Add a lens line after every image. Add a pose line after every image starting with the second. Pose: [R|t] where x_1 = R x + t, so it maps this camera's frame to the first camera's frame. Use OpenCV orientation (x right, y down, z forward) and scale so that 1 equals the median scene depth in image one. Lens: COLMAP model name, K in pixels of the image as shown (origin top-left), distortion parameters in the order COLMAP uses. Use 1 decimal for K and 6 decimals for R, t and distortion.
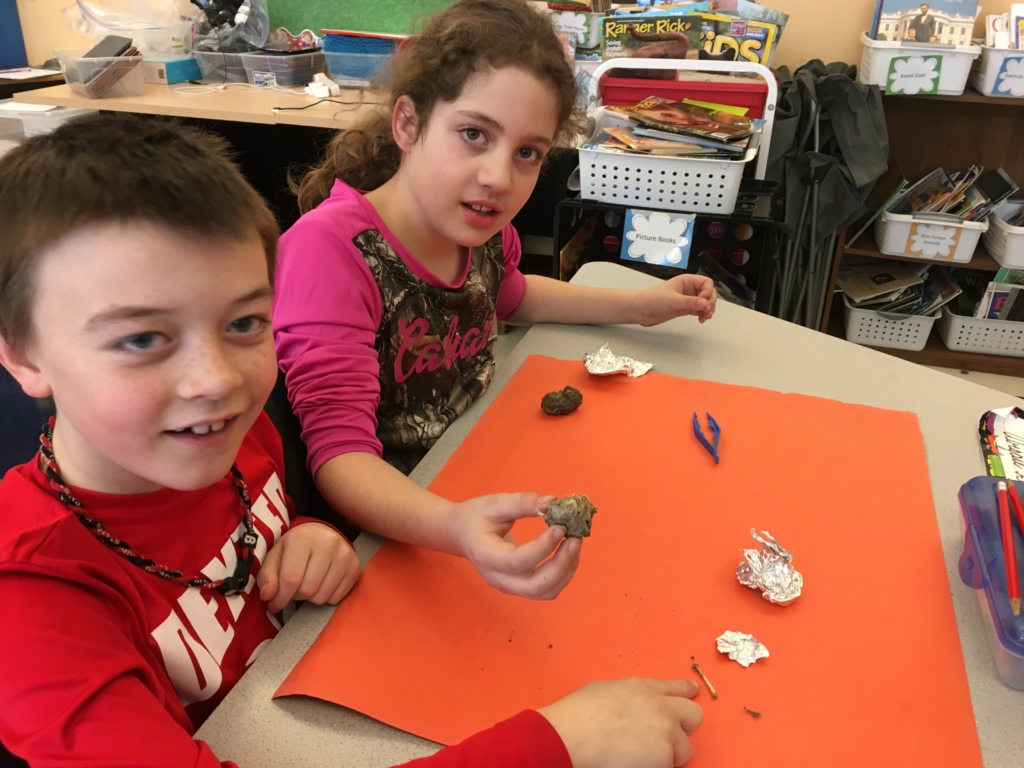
lens RADIAL K [[868.4, 0, 512.2], [0, 868.4, 380.3], [0, 0, 1]] dist [0.066475, -0.085865]
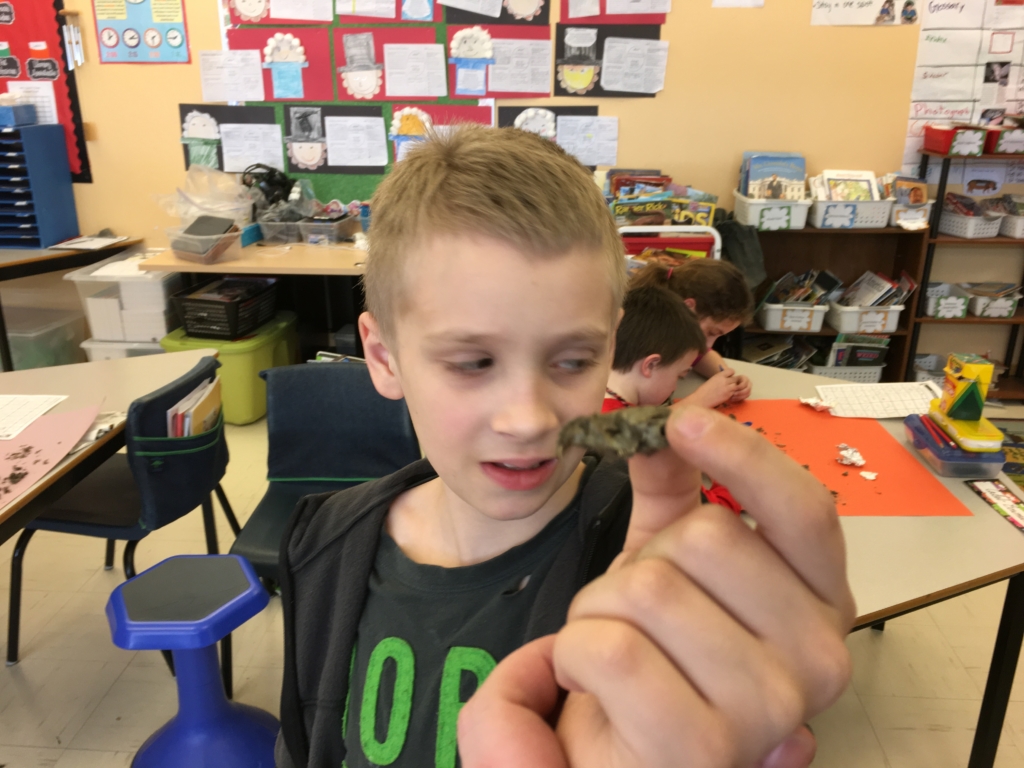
lens RADIAL K [[868.4, 0, 512.6], [0, 868.4, 387.8], [0, 0, 1]] dist [0.066475, -0.085865]
pose [[0.973811, -0.095210, 0.206462, -0.345269], [0.115609, 0.989293, -0.089077, 0.039766], [-0.195770, 0.110613, 0.974392, -0.395793]]
